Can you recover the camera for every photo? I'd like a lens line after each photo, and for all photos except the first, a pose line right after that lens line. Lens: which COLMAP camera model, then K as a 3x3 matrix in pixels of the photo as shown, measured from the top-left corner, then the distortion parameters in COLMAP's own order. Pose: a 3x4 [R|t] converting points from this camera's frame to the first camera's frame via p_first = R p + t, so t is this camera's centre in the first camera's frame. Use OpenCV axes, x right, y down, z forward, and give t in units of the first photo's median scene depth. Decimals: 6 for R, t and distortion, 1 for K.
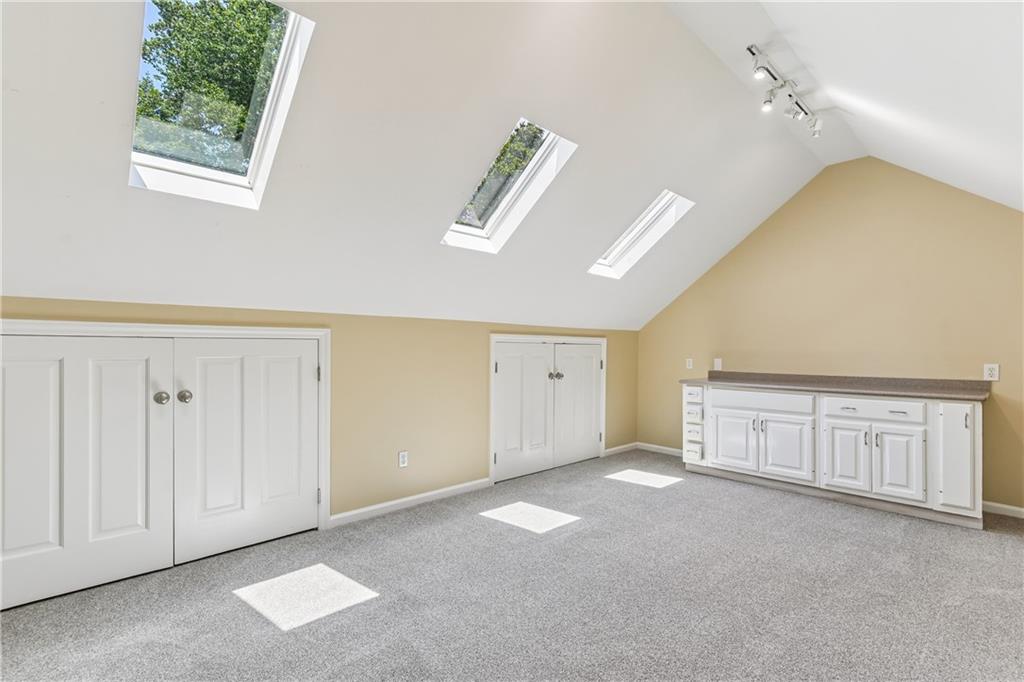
lens RADIAL K [[461.2, 0, 510.2], [0, 461.2, 342.3], [0, 0, 1]] dist [0.007512, -0.002585]
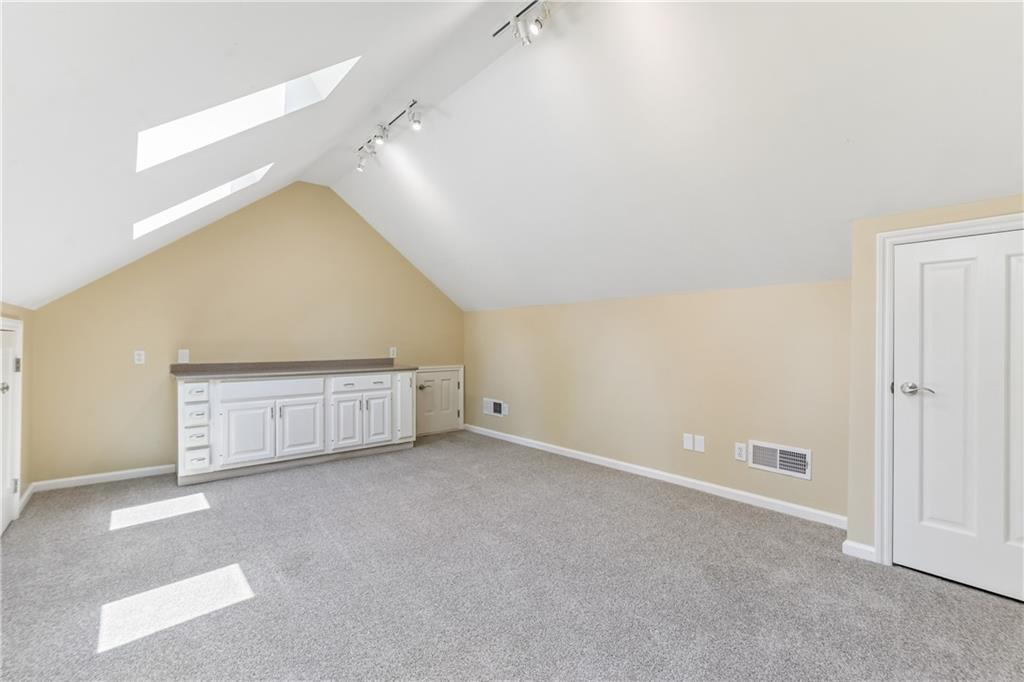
lens RADIAL K [[461.2, 0, 518.1], [0, 461.2, 339.4], [0, 0, 1]] dist [0.007512, -0.002585]
pose [[0.074508, -0.008380, 0.997185, -0.453960], [-0.016724, 0.999814, 0.009652, -0.002433], [-0.997080, -0.017396, 0.074354, 0.390382]]
